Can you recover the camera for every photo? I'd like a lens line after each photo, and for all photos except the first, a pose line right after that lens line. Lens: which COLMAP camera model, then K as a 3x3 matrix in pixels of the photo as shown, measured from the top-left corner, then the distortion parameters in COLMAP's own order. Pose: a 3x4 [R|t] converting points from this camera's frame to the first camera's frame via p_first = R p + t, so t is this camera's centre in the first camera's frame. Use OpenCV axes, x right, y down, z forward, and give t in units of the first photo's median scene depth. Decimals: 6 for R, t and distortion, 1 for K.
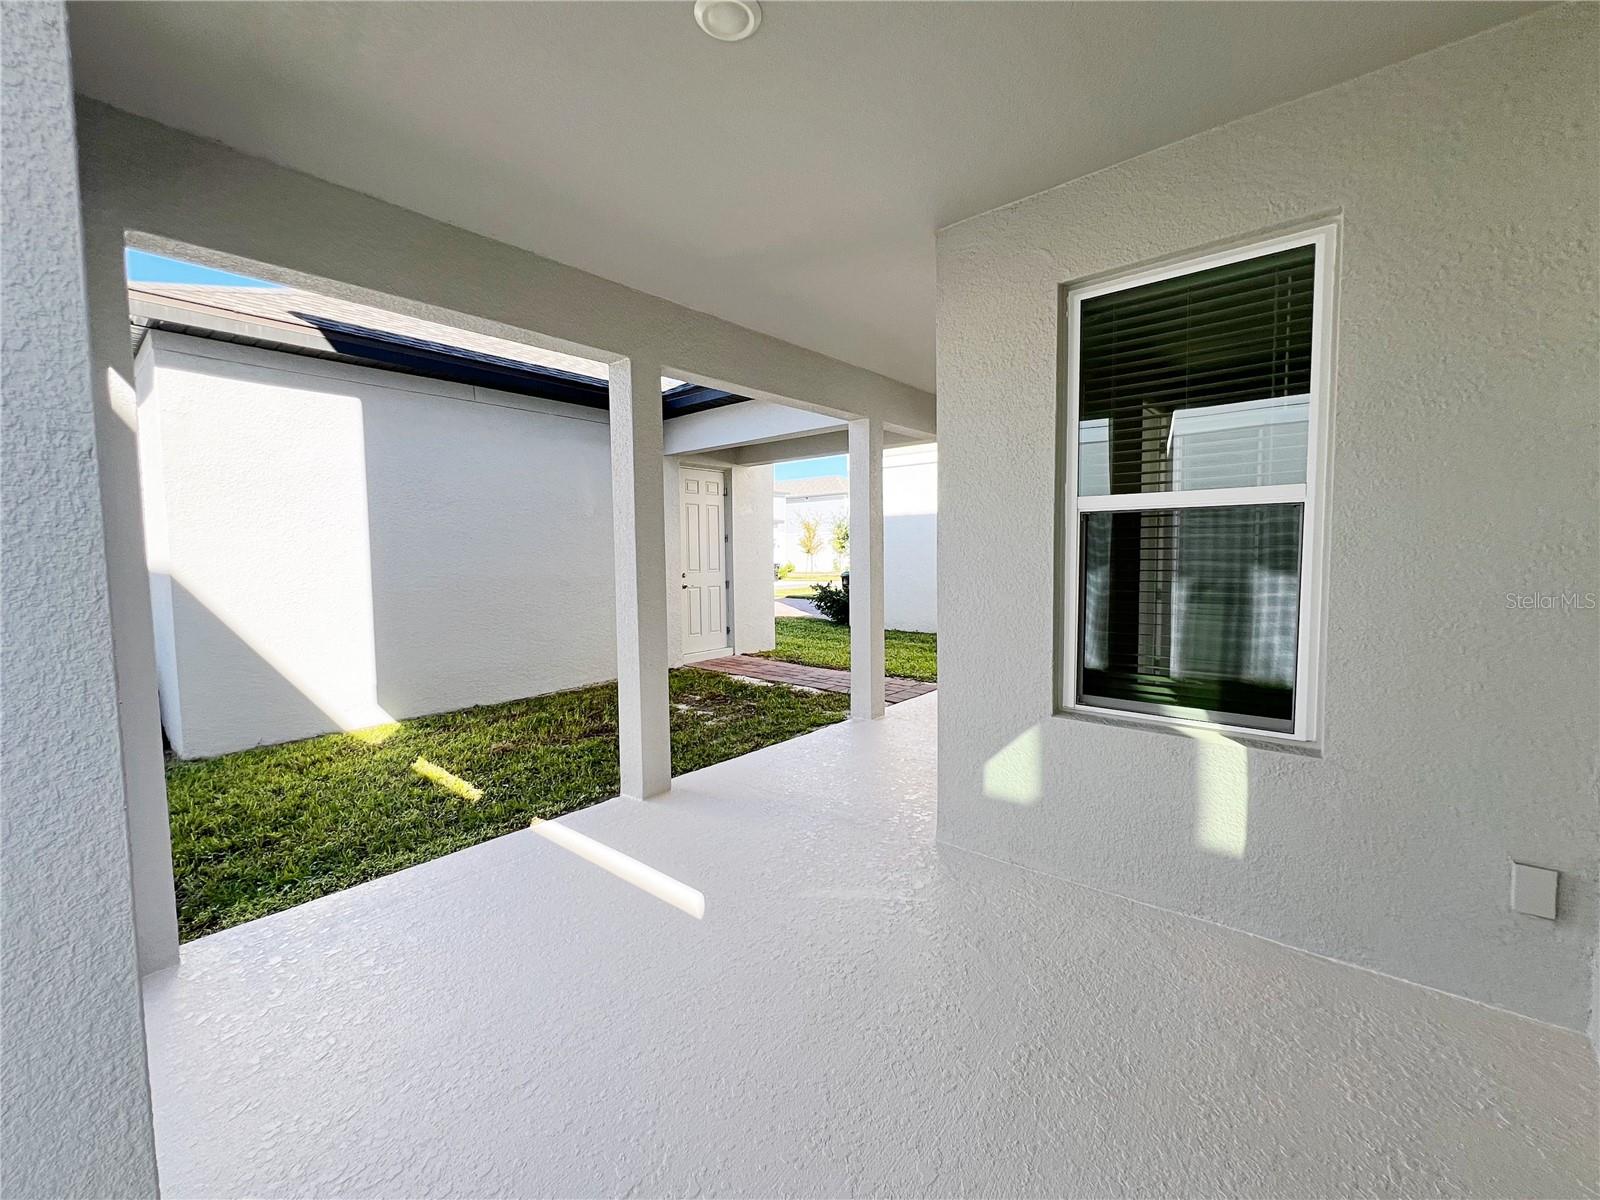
lens RADIAL K [[646.4, 0, 785.2], [0, 646.4, 594.9], [0, 0, 1]] dist [-0.000712, -0.000076]
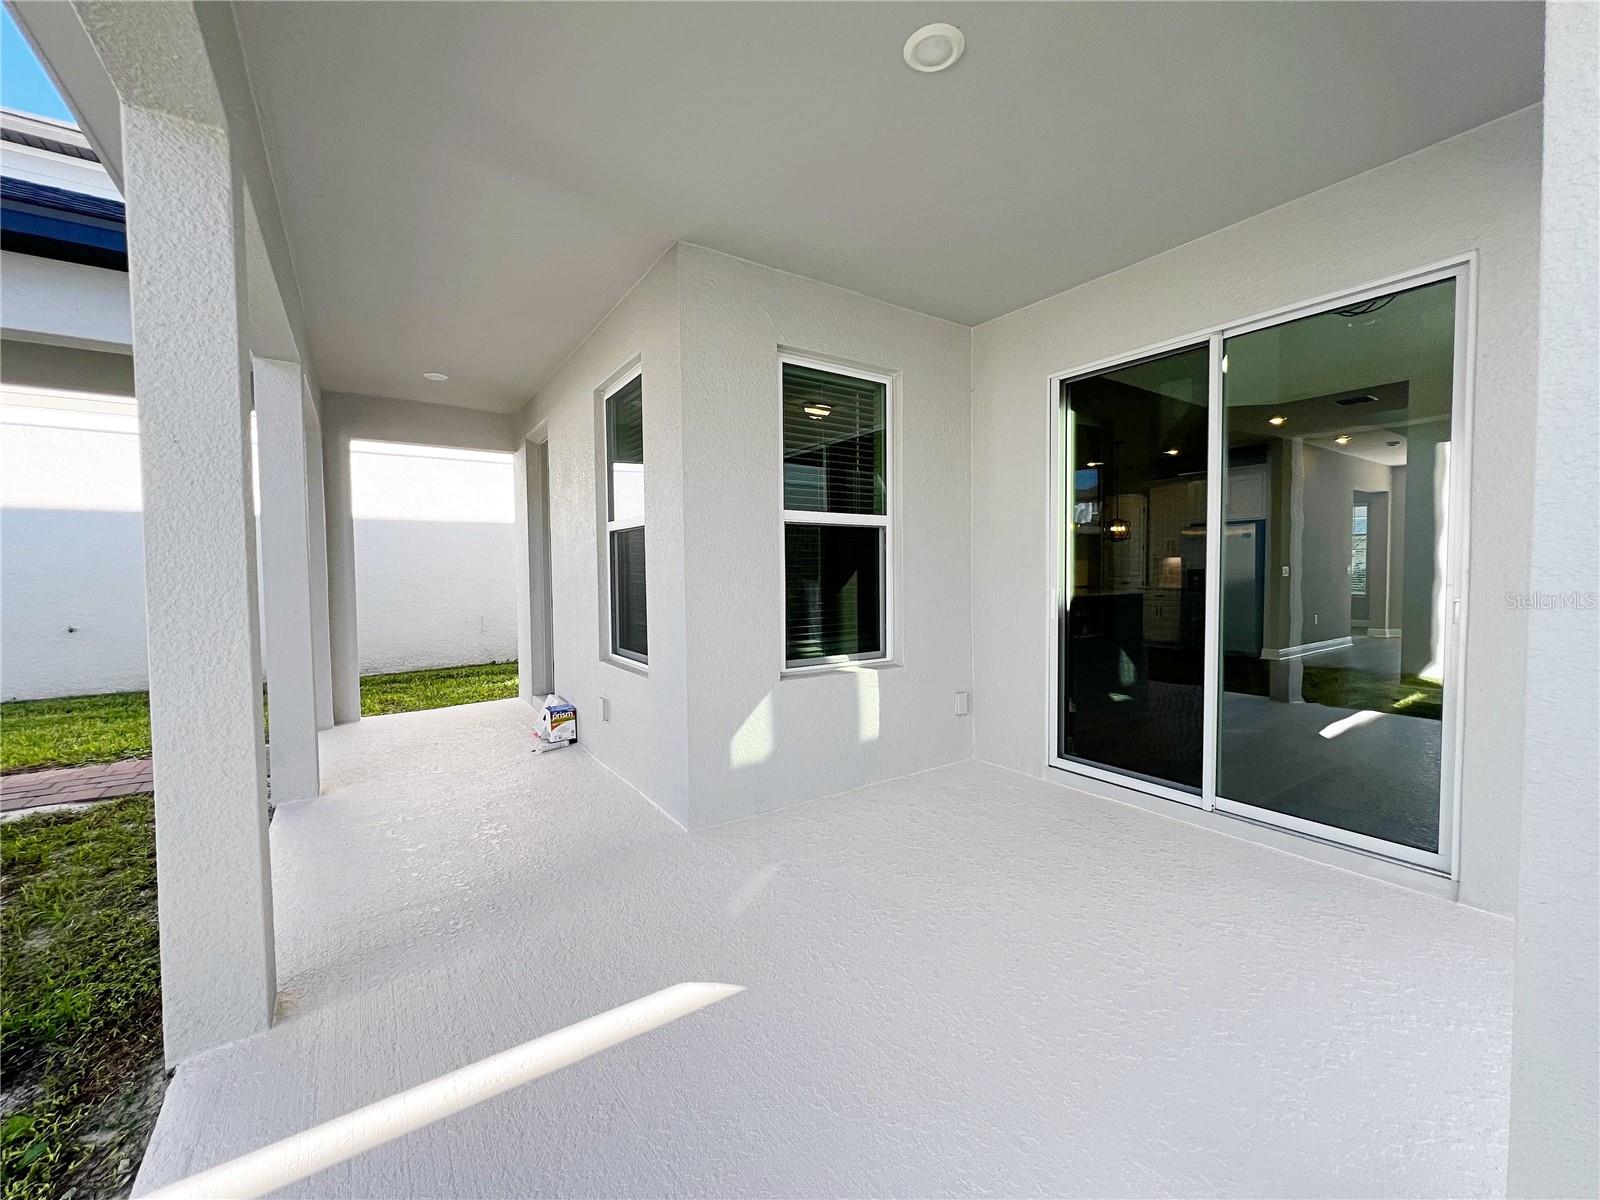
lens RADIAL K [[646.4, 0, 785.2], [0, 646.4, 594.9], [0, 0, 1]] dist [-0.000712, -0.000076]
pose [[0.265310, -0.025472, 0.963827, -0.821204], [0.072173, 0.997371, 0.006491, 0.013109], [-0.961458, 0.067840, 0.266451, 0.667232]]
